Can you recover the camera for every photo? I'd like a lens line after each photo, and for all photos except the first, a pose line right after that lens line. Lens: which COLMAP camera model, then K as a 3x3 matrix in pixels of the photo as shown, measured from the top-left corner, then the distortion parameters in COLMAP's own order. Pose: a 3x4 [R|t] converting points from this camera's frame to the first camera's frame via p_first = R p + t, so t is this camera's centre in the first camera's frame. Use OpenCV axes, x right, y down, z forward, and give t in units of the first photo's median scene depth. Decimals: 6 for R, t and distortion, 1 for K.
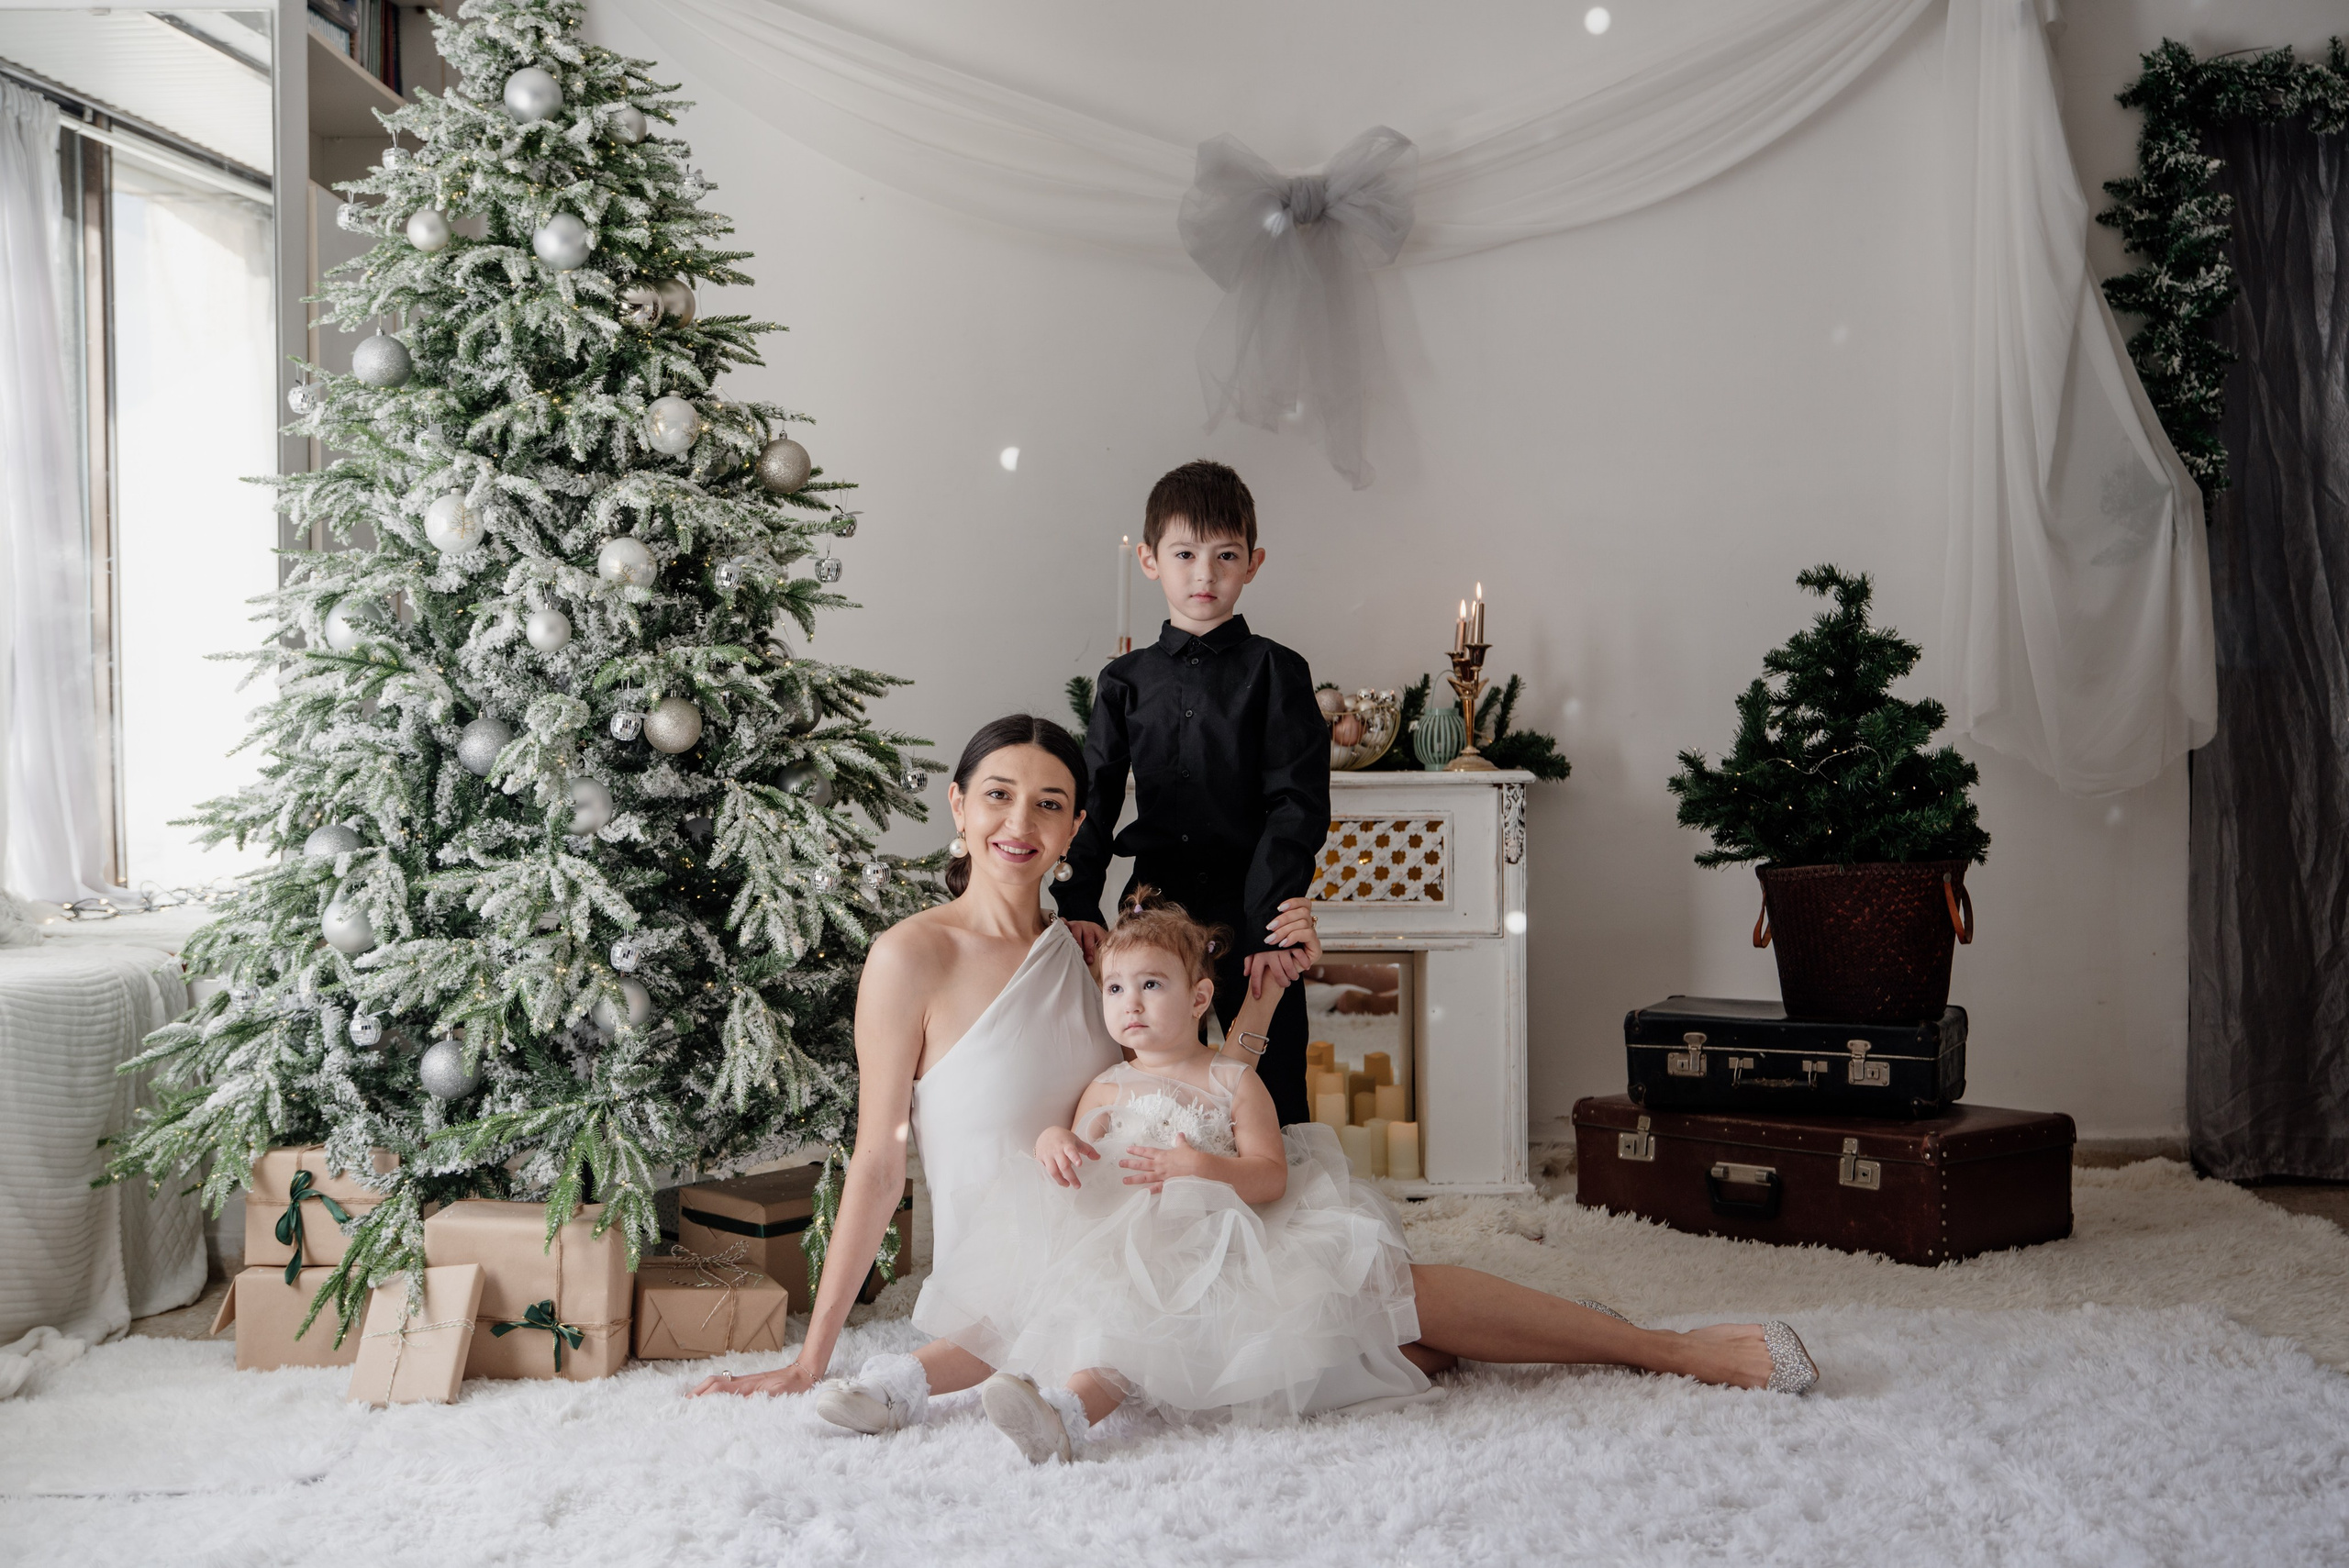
lens RADIAL K [[2952.6, 0, 1173.7], [0, 2952.6, 788.0], [0, 0, 1]] dist [0.028055, 0.174831]
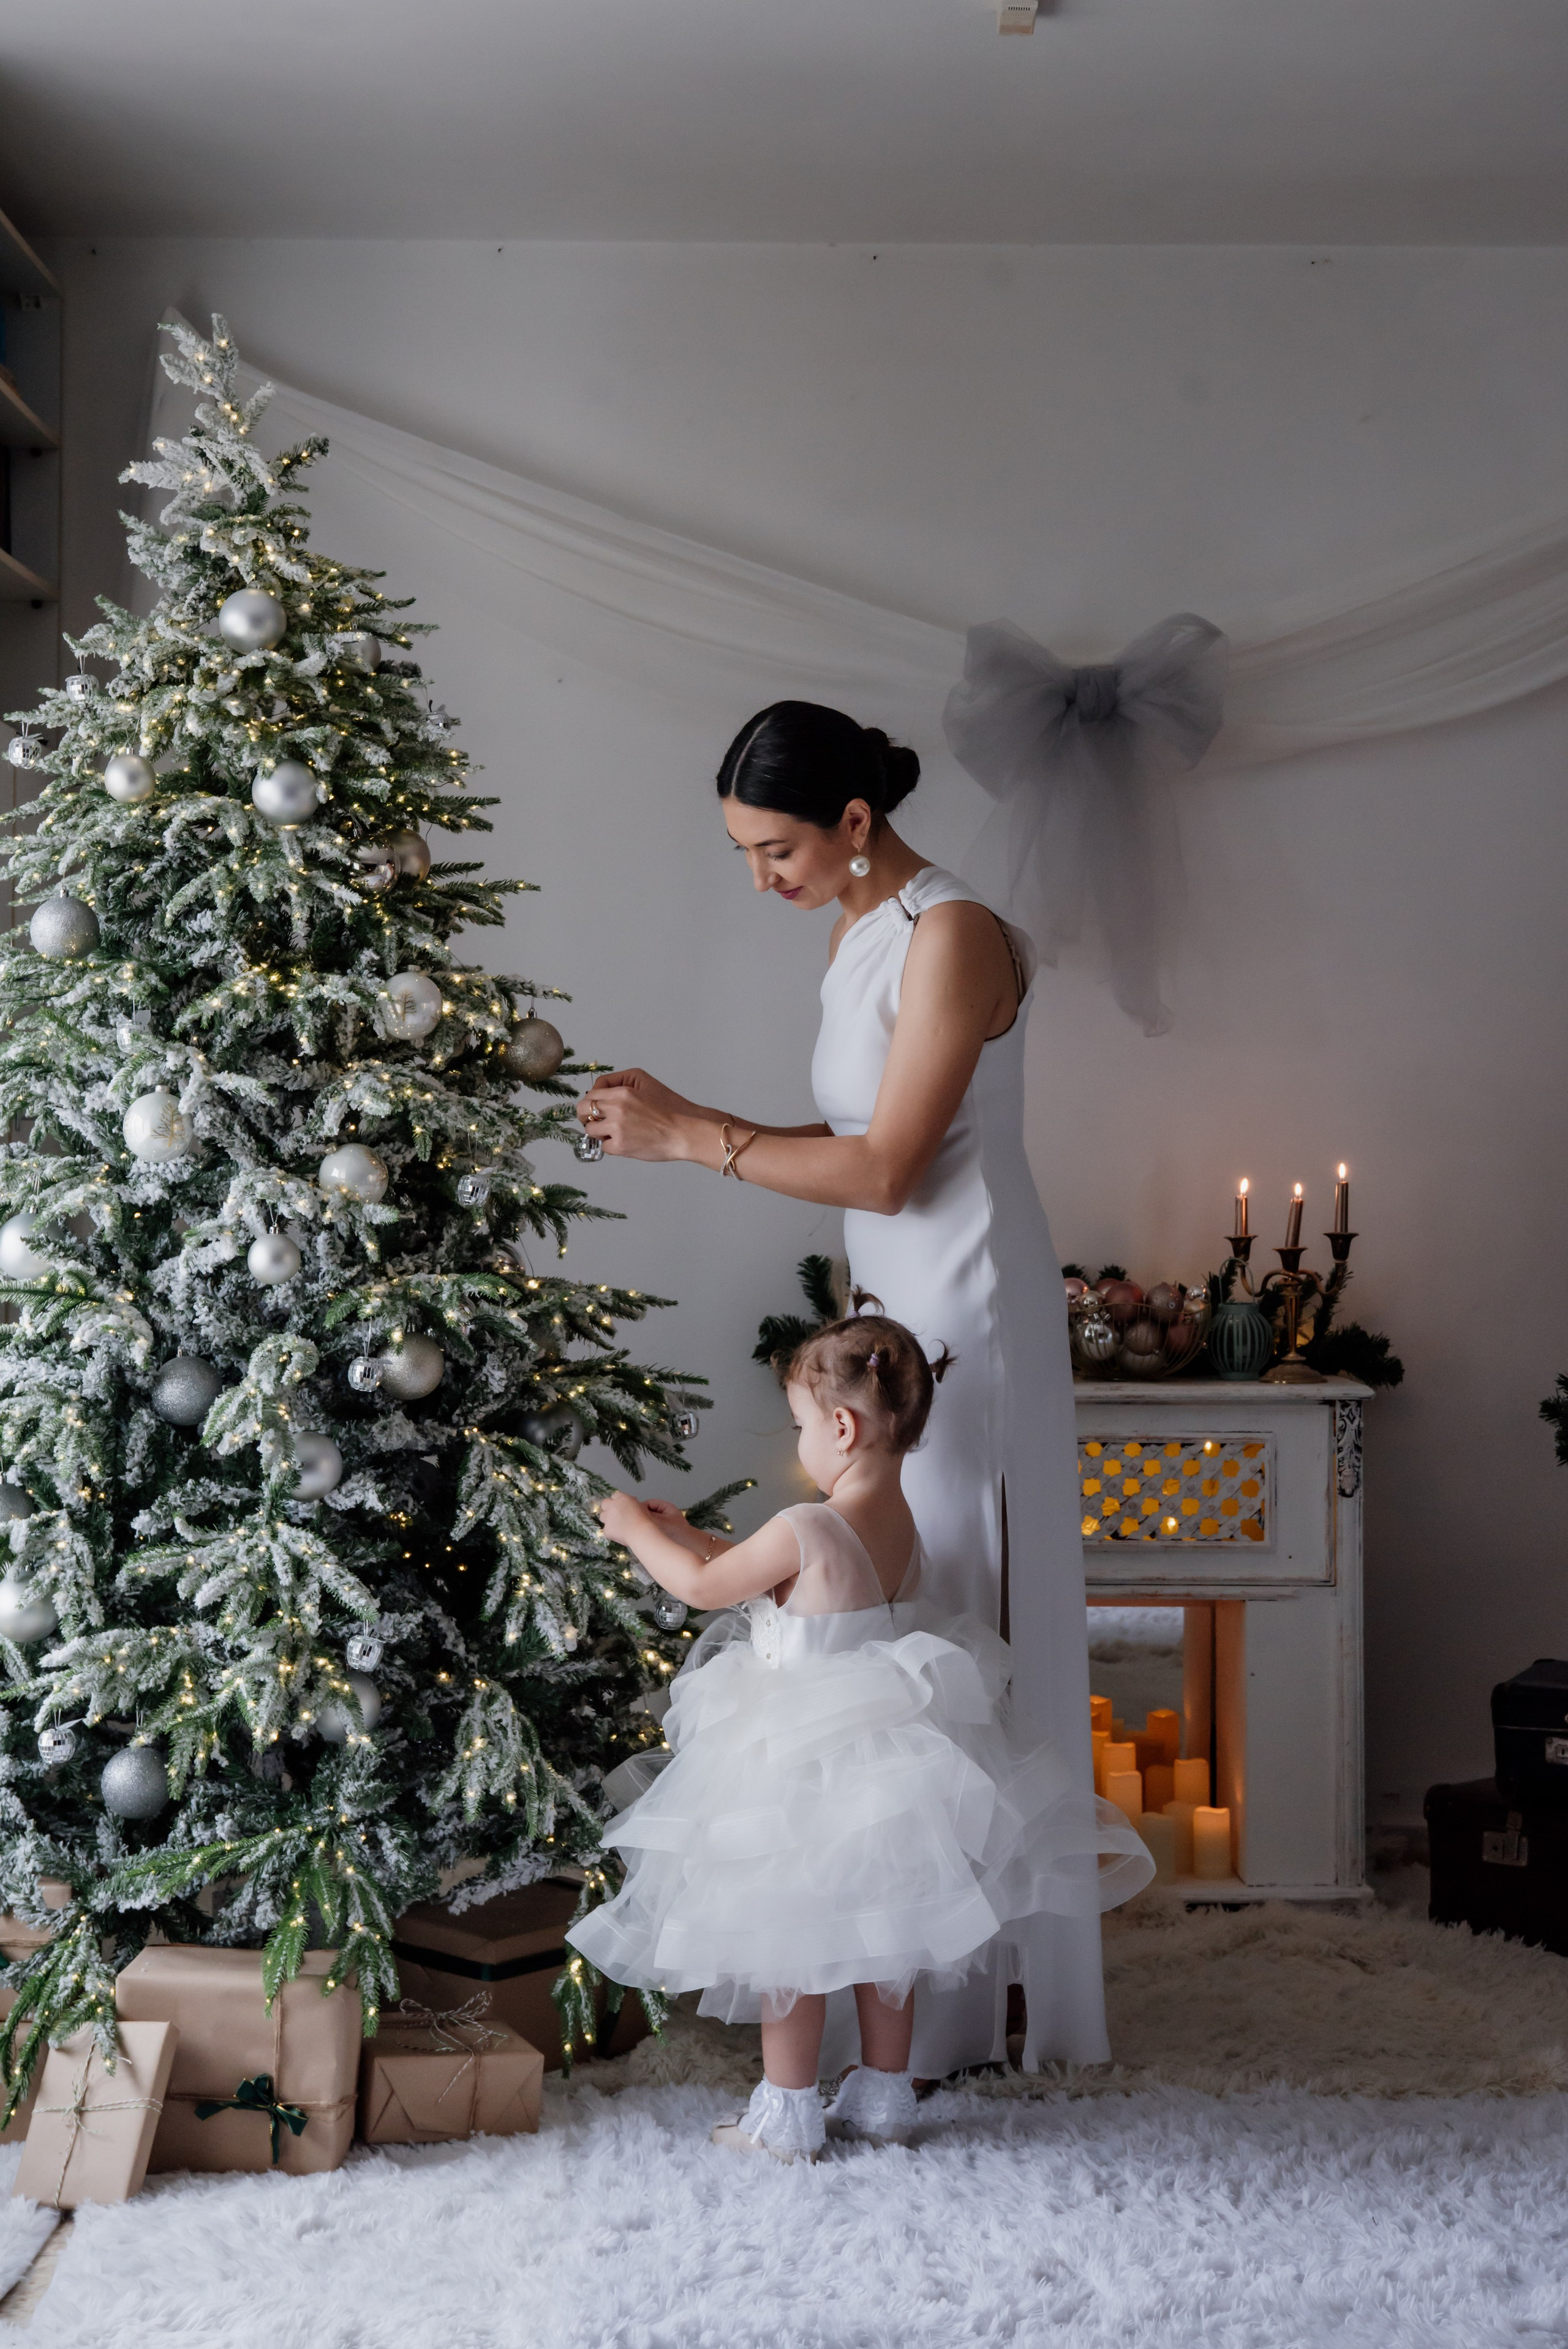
lens RADIAL K [[3753.8, 0, 886.0], [0, 3753.8, 1012.6], [0, 0, 1]] dist [0.059435, 0.112580]
pose [[0.999004, 0.011547, 0.043106, -0.080459], [-0.008861, 0.998038, -0.061984, -0.056122], [-0.043737, 0.061541, 0.997146, -0.080621]]
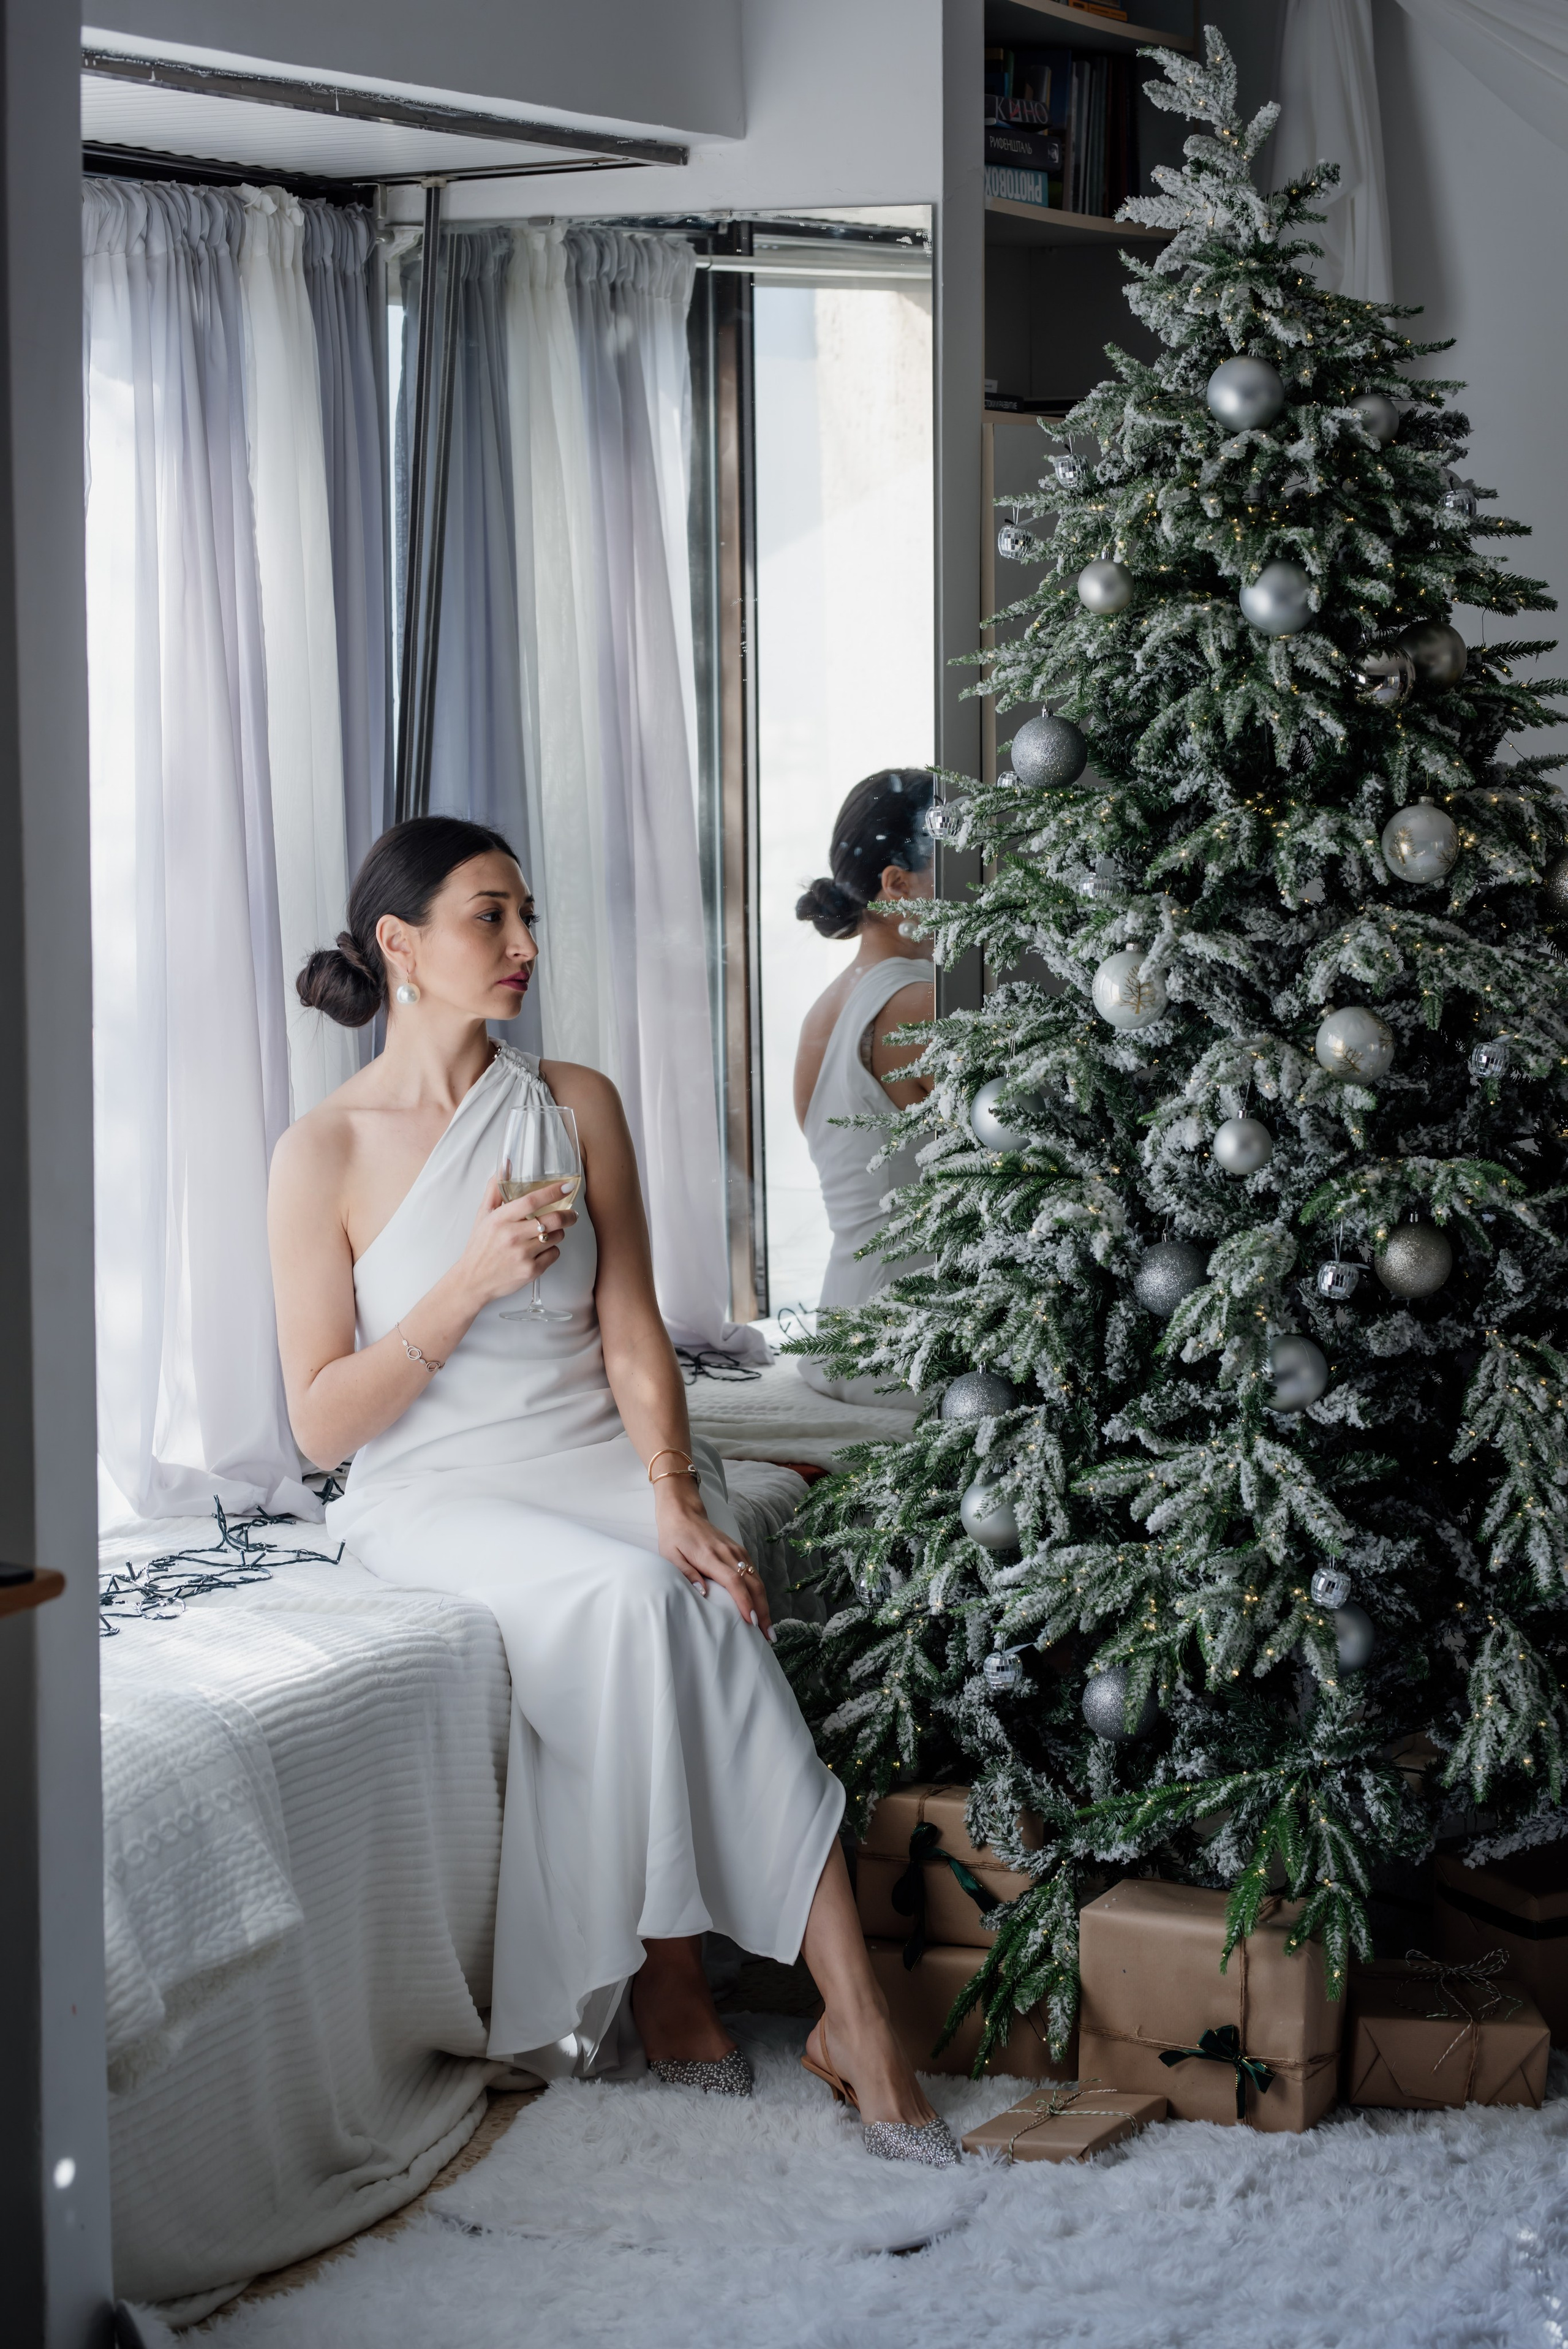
lens RADIAL K [[5586.9, 0, 778.7], [0, 5586.9, 1173.1], [0, 0, 1]] dist [0.026683, -0.774124]
pose [[0.935327, 0.032576, -0.352281, 0.172907], [0.000514, 0.995626, 0.093432, -0.172417], [0.353784, -0.087570, 0.931219, -0.354106]]
